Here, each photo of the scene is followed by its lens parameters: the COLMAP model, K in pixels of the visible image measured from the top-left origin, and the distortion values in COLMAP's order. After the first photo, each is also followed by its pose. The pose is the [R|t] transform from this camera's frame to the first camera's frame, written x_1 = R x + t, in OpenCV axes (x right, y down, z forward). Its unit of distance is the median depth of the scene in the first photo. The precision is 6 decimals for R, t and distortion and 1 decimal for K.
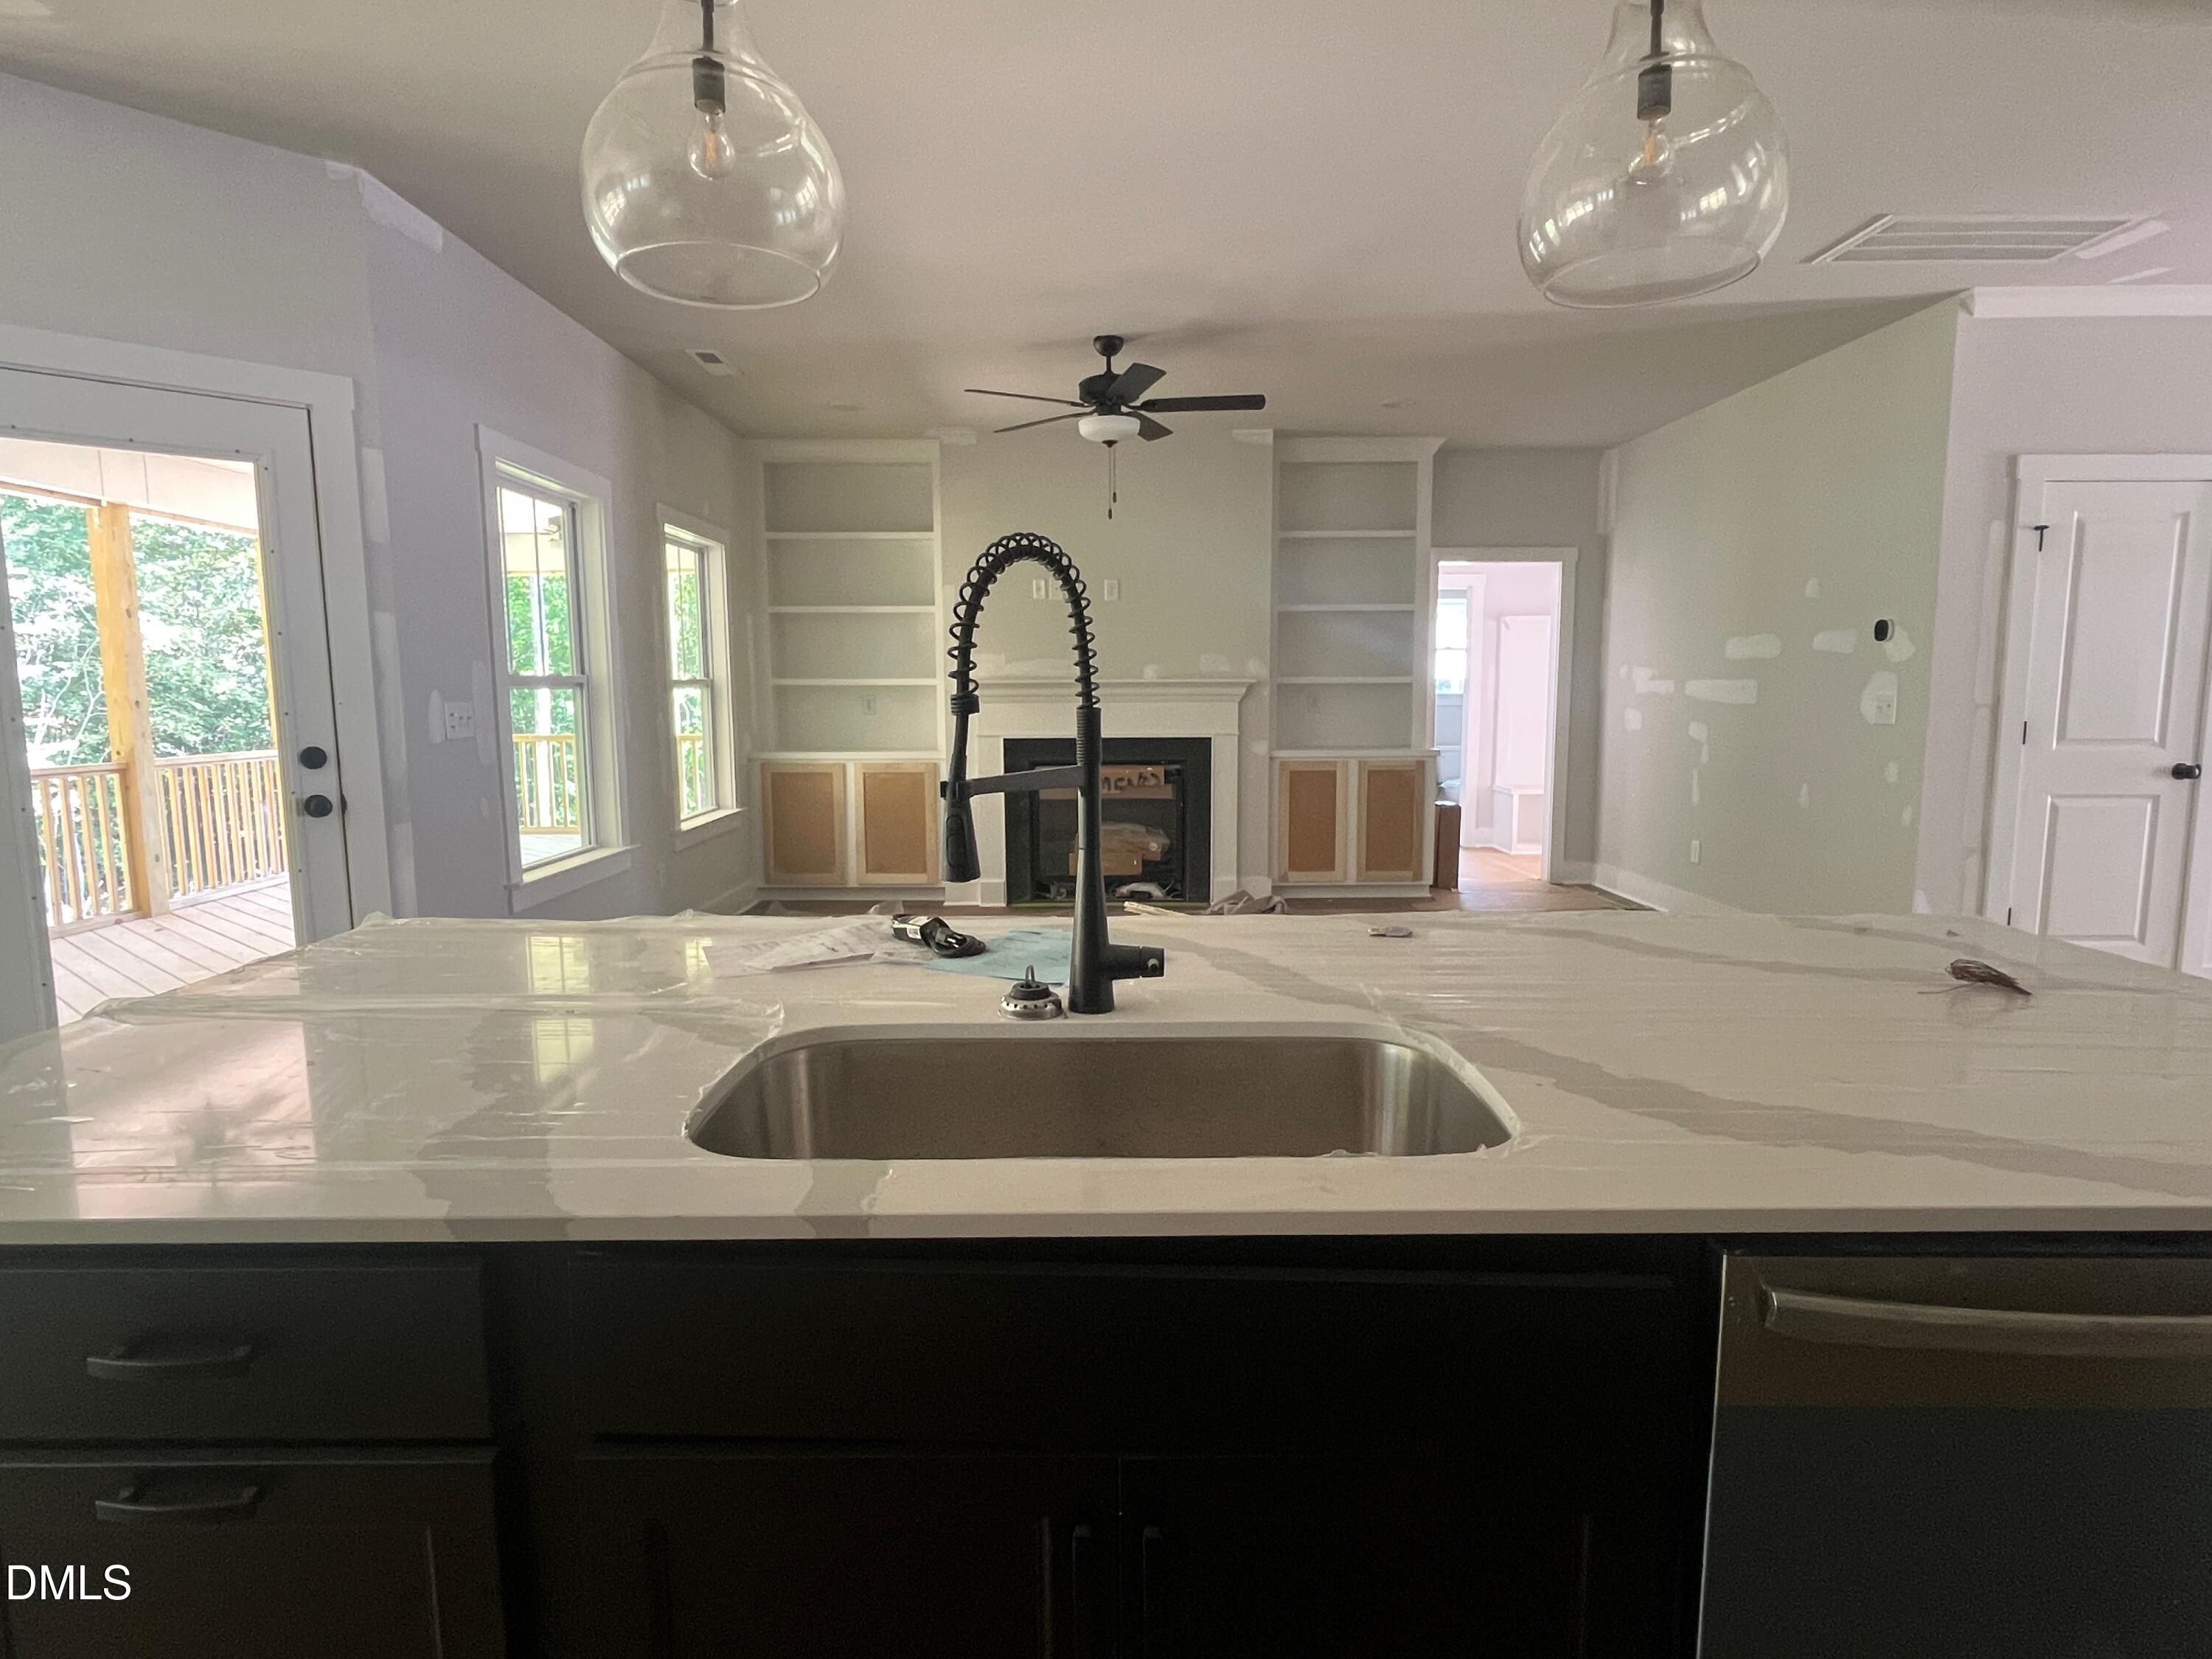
lens RADIAL K [[1181.8, 0, 1099.2], [0, 1181.8, 826.6], [0, 0, 1]] dist [-0.005832, 0.001191]
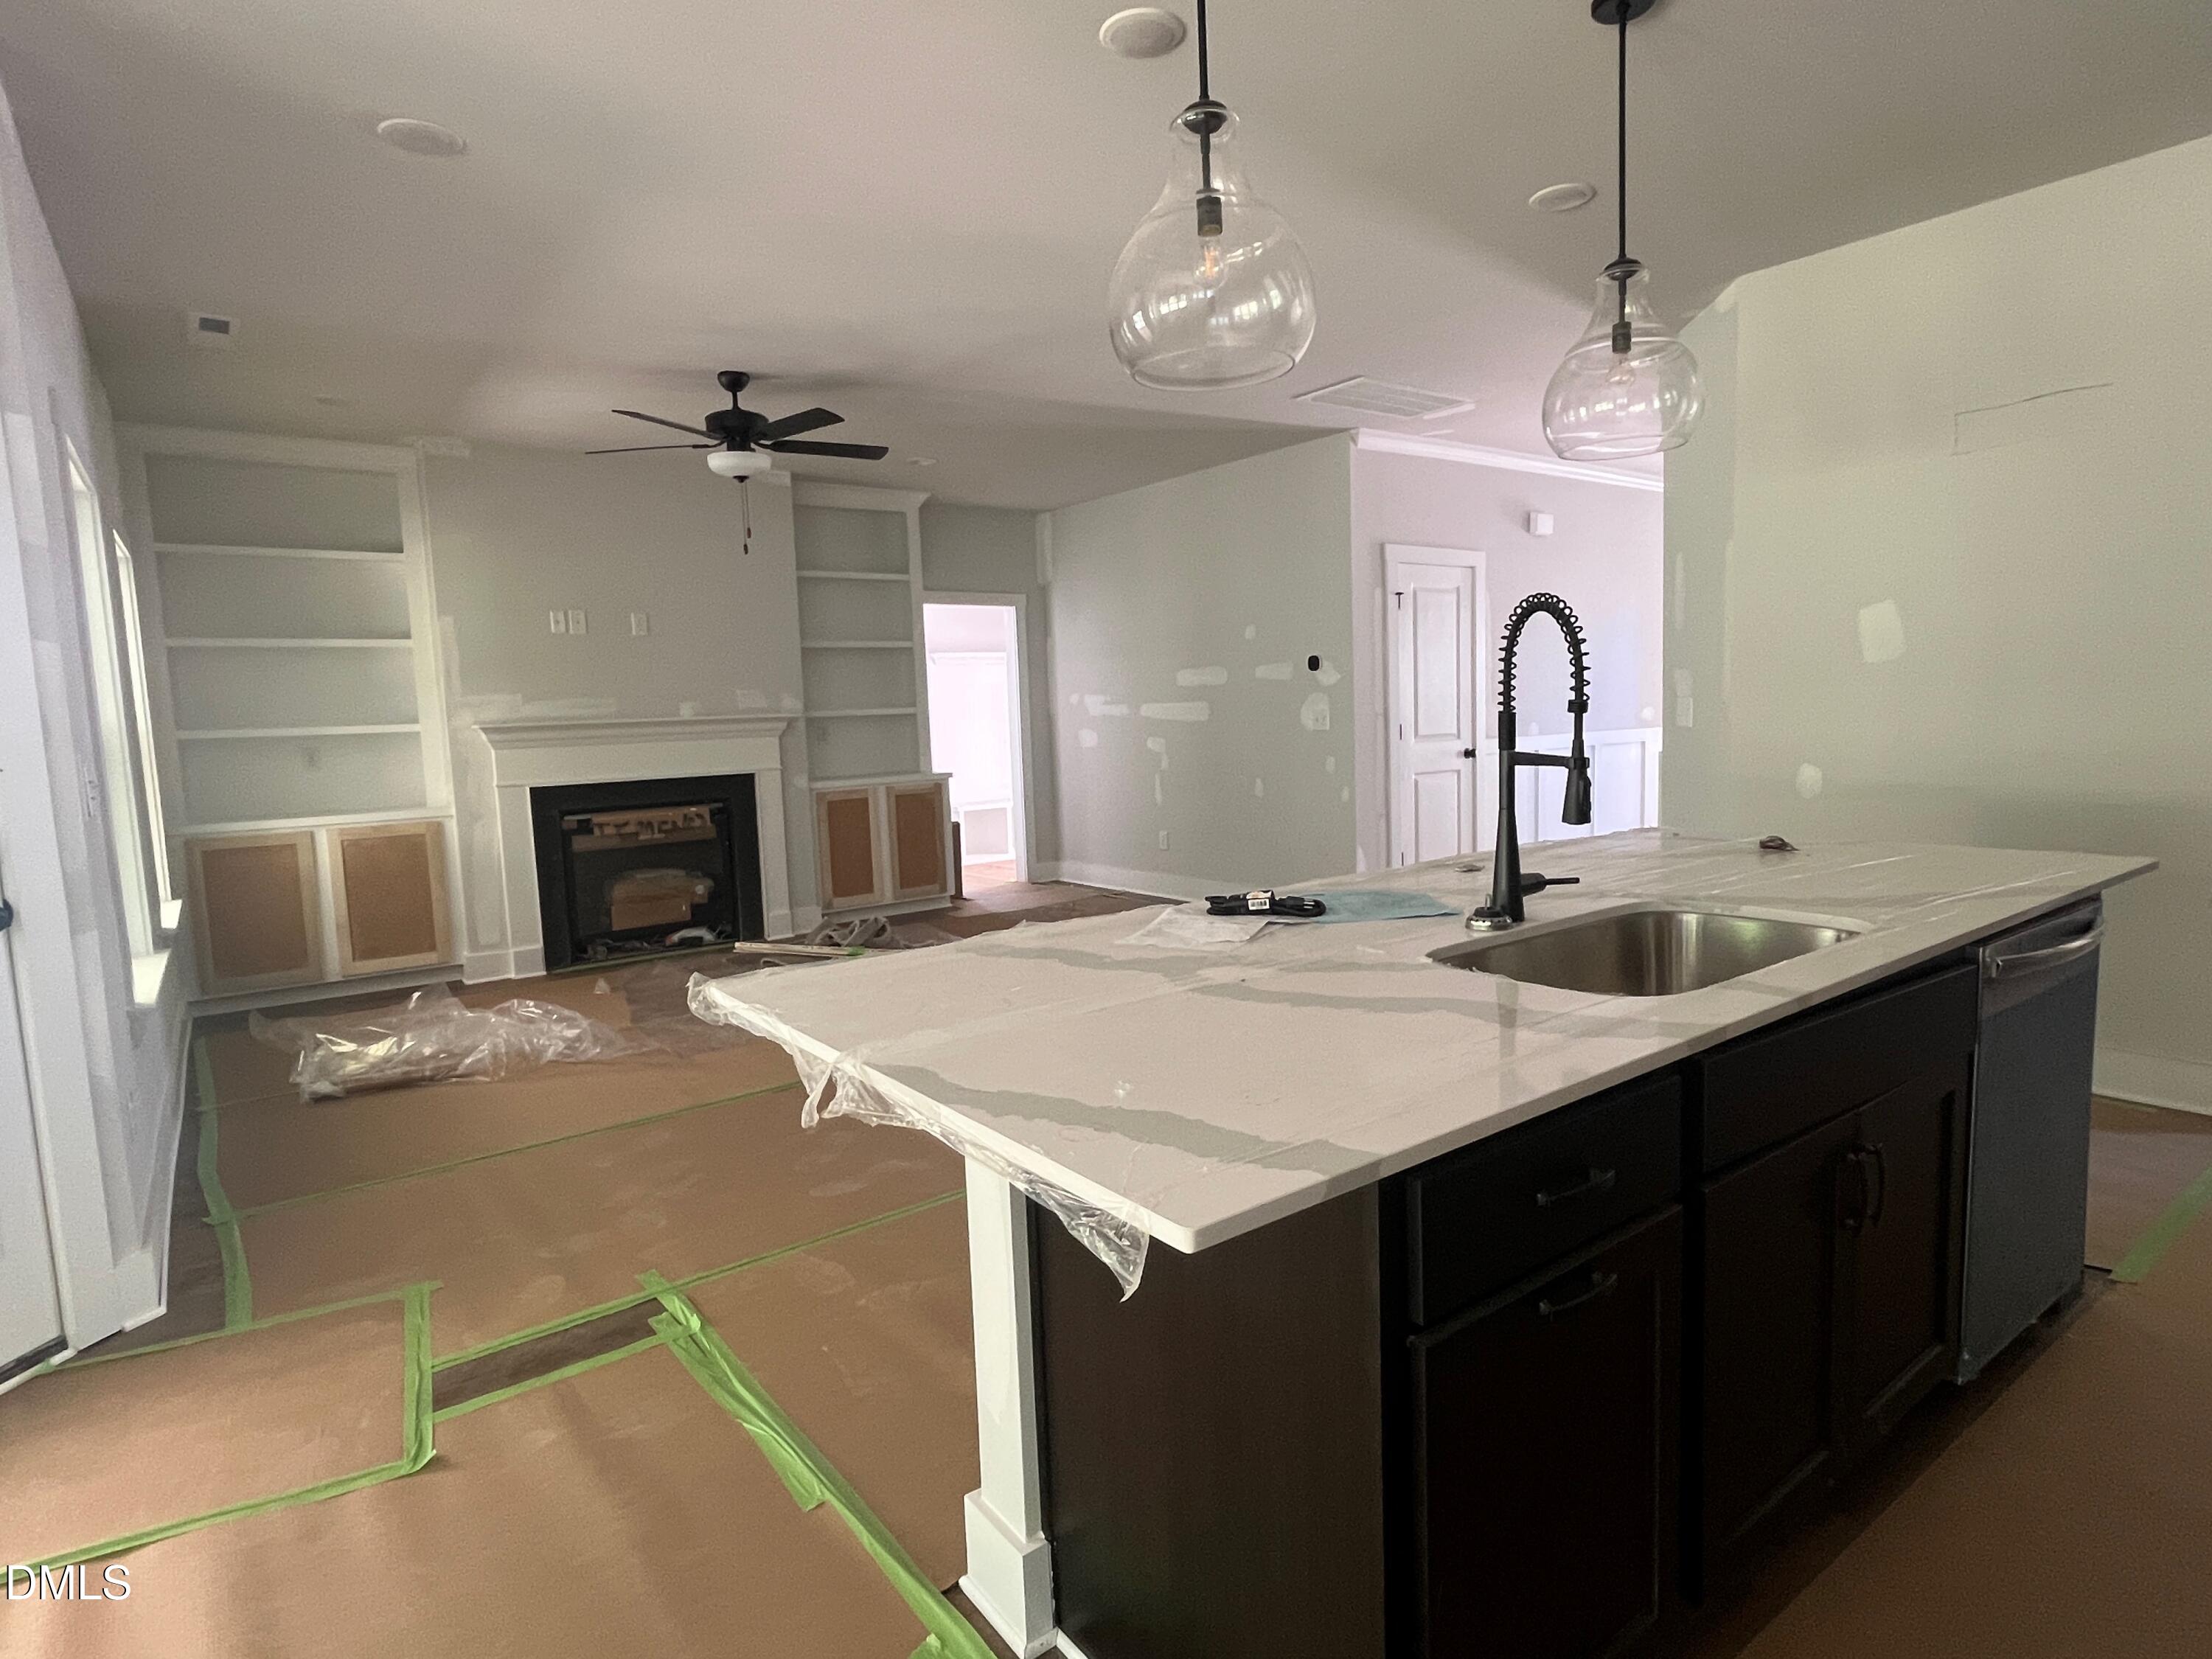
lens RADIAL K [[1181.8, 0, 1099.2], [0, 1181.8, 826.6], [0, 0, 1]] dist [-0.005832, 0.001191]
pose [[0.804226, -0.084169, 0.588333, -0.258562], [0.102301, 0.994750, 0.002471, -0.003041], [-0.585453, 0.058200, 0.808615, 0.024494]]
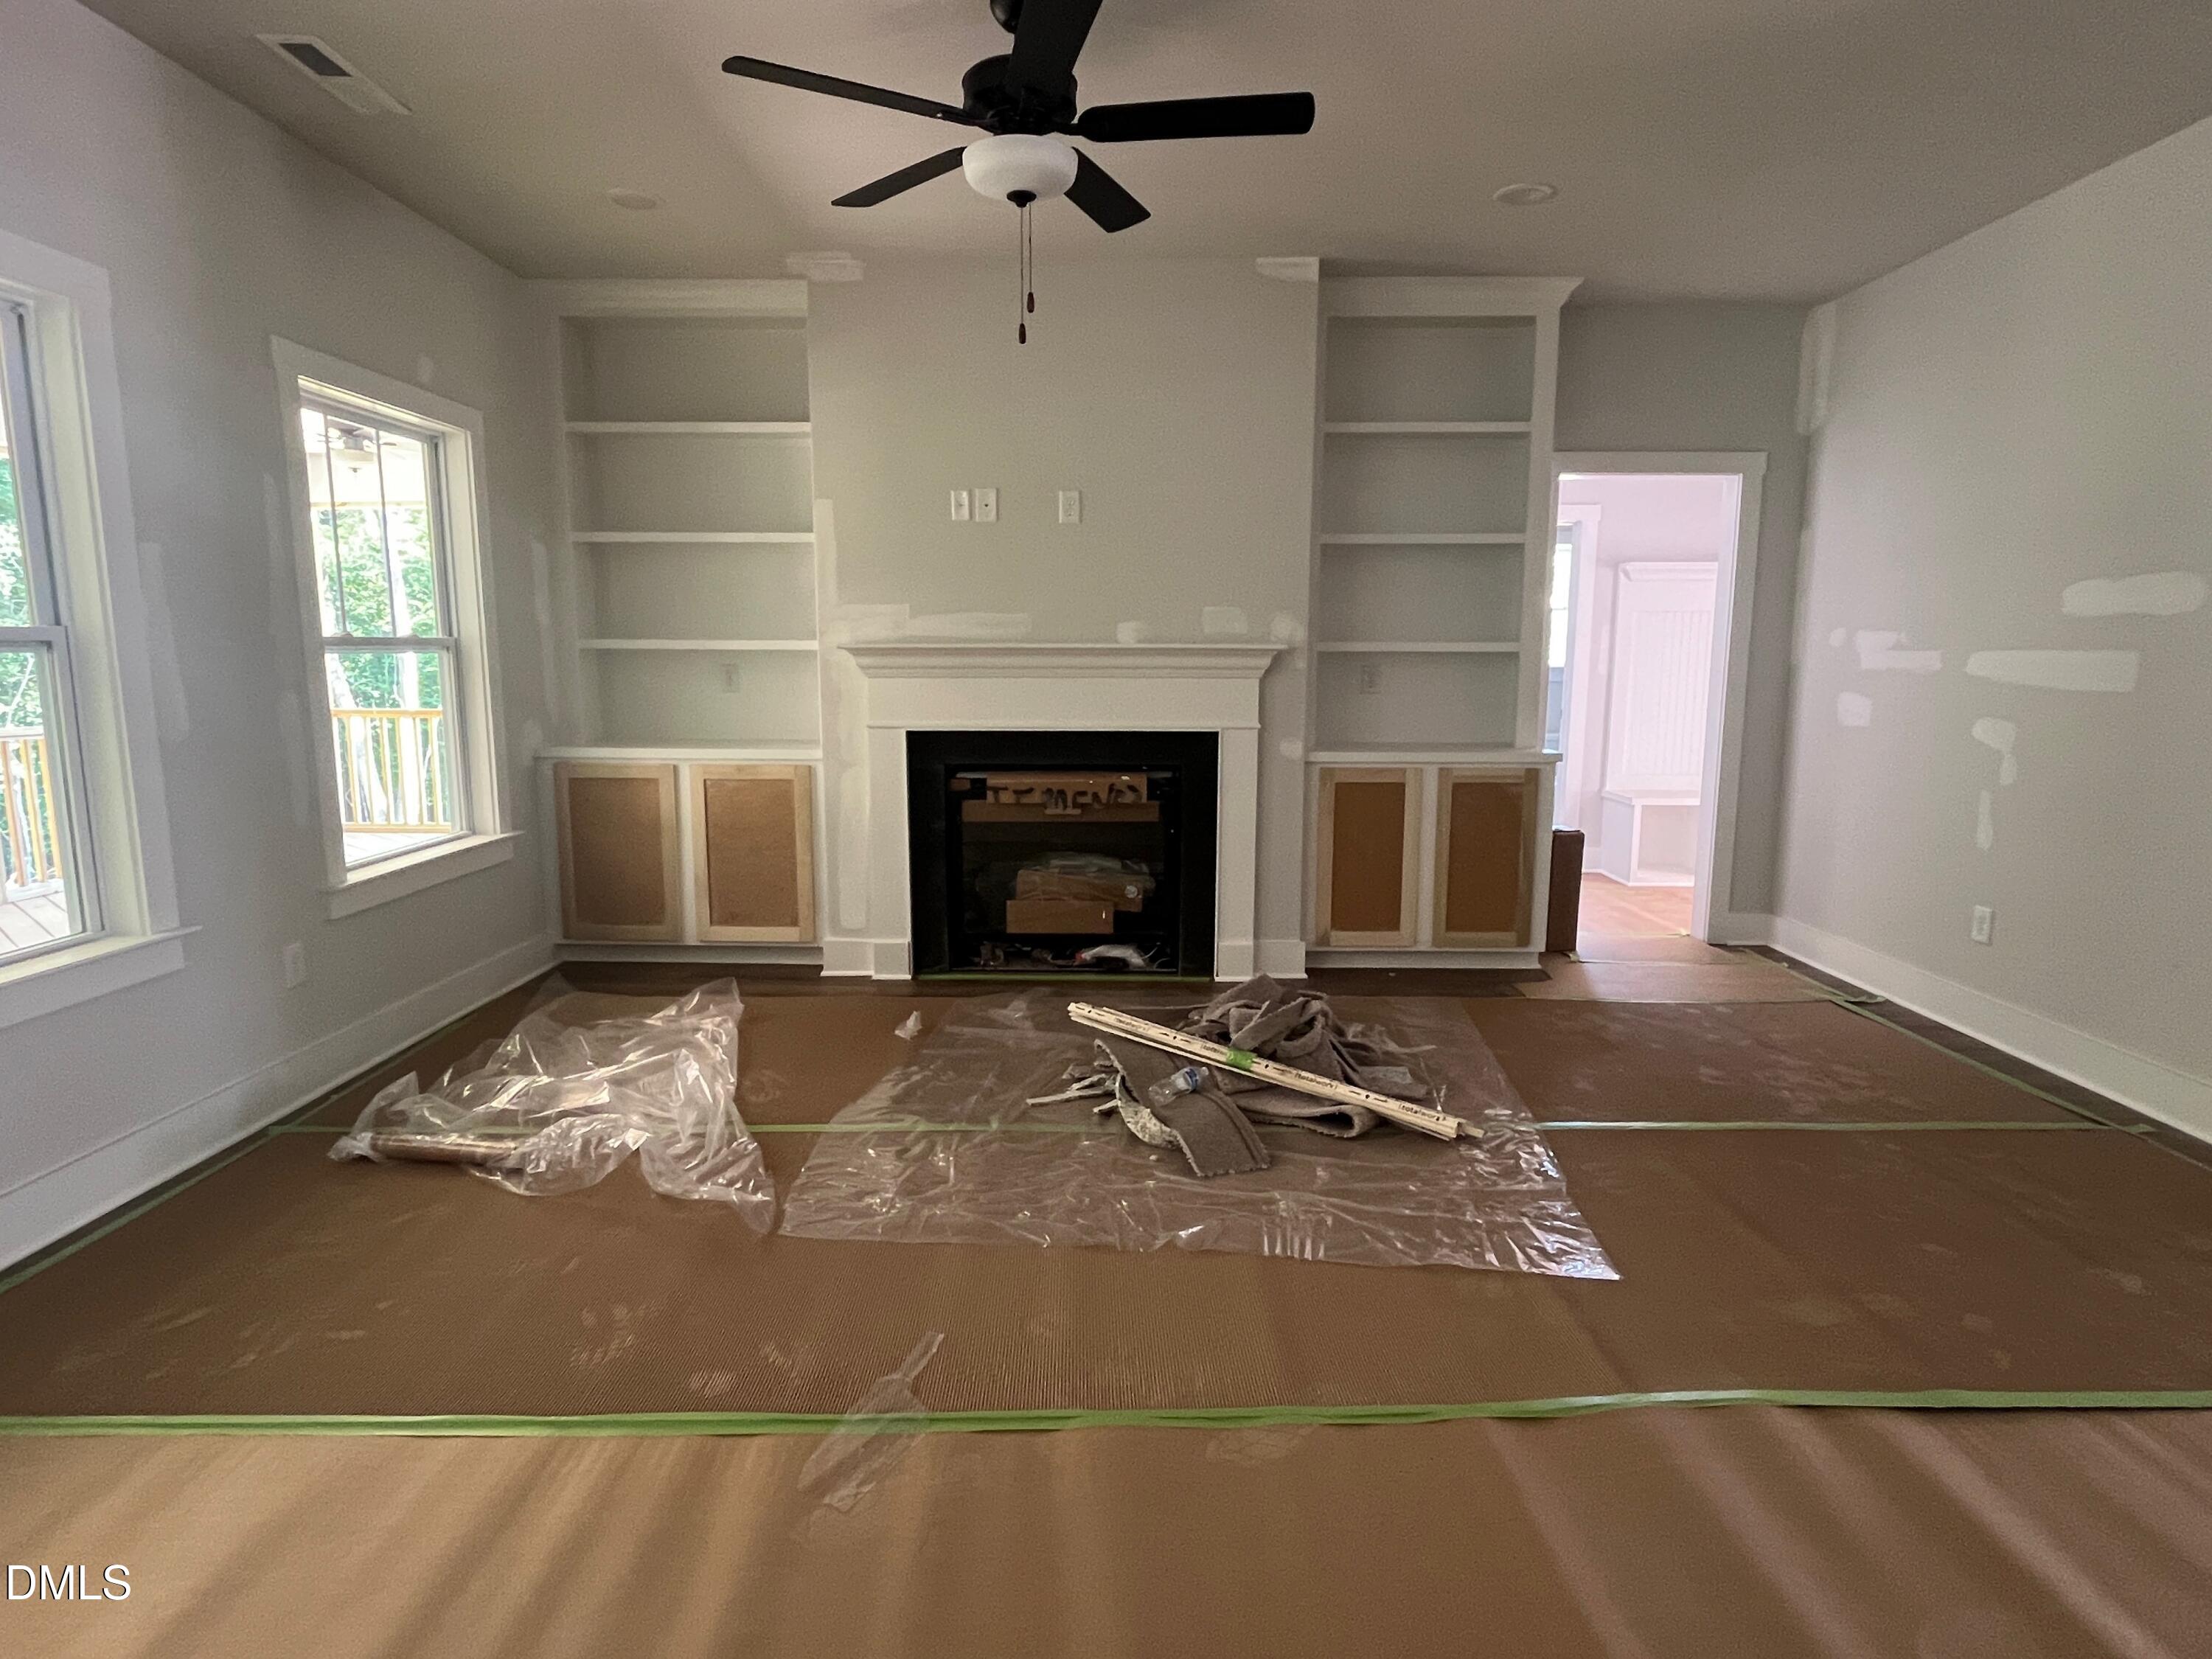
lens RADIAL K [[1181.8, 0, 1099.2], [0, 1181.8, 826.6], [0, 0, 1]] dist [-0.005832, 0.001191]
pose [[0.999674, 0.010978, -0.023042, 0.043338], [-0.010354, 0.999580, 0.027054, -0.038991], [0.023329, -0.026807, 0.999368, 0.328013]]
